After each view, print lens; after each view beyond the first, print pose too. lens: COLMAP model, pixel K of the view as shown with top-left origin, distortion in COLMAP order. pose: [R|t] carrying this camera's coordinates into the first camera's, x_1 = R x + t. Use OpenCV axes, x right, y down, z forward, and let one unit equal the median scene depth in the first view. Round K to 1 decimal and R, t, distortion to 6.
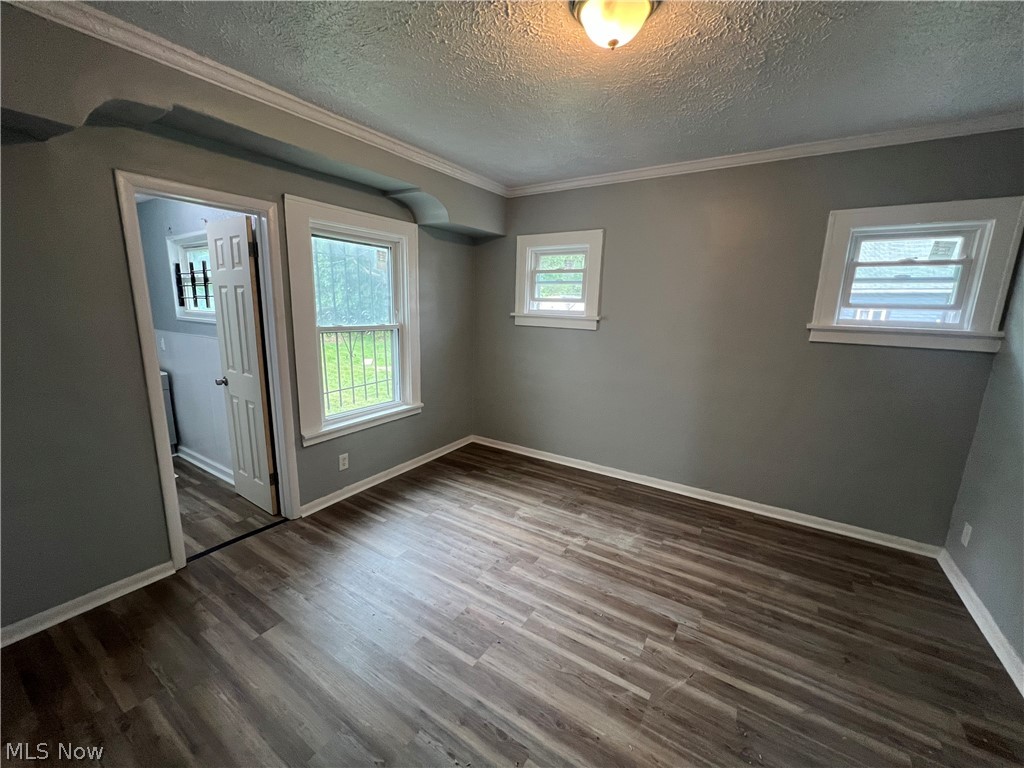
lens RADIAL K [[409.3, 0, 510.8], [0, 409.3, 388.6], [0, 0, 1]] dist [-0.004577, 0.001521]
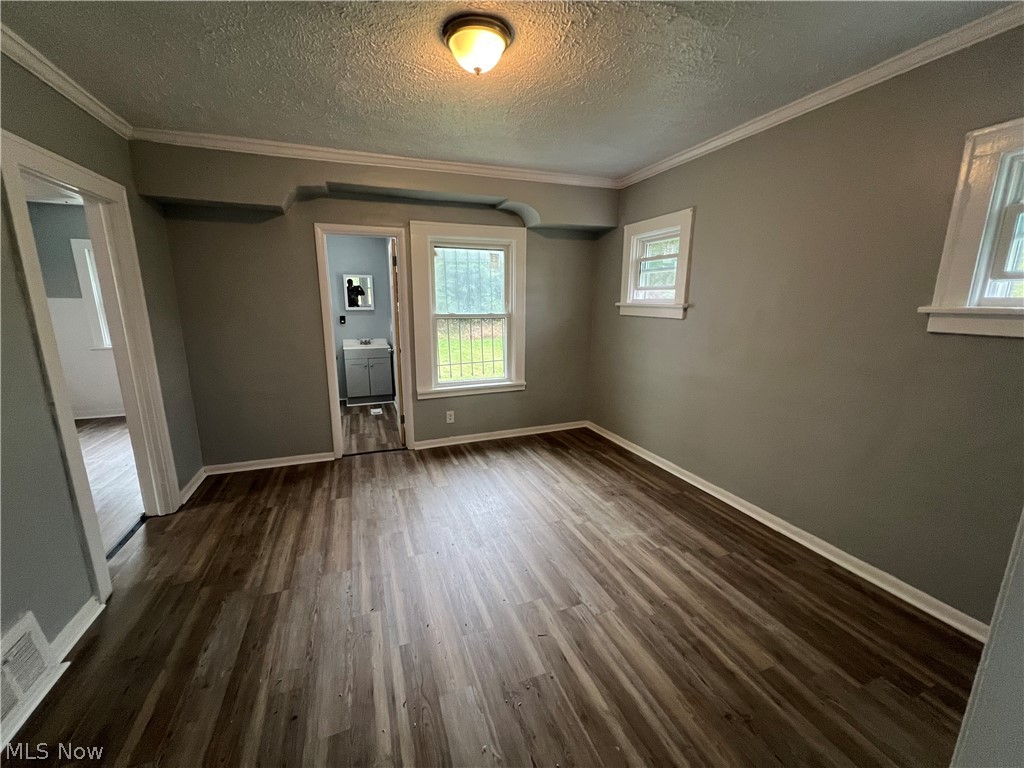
lens RADIAL K [[409.3, 0, 509.9], [0, 409.3, 388.2], [0, 0, 1]] dist [-0.004577, 0.001521]
pose [[0.804820, 0.102864, -0.584537, 0.551042], [-0.101637, 0.994205, 0.035016, 0.022445], [0.584751, 0.031229, 0.810611, 0.044735]]
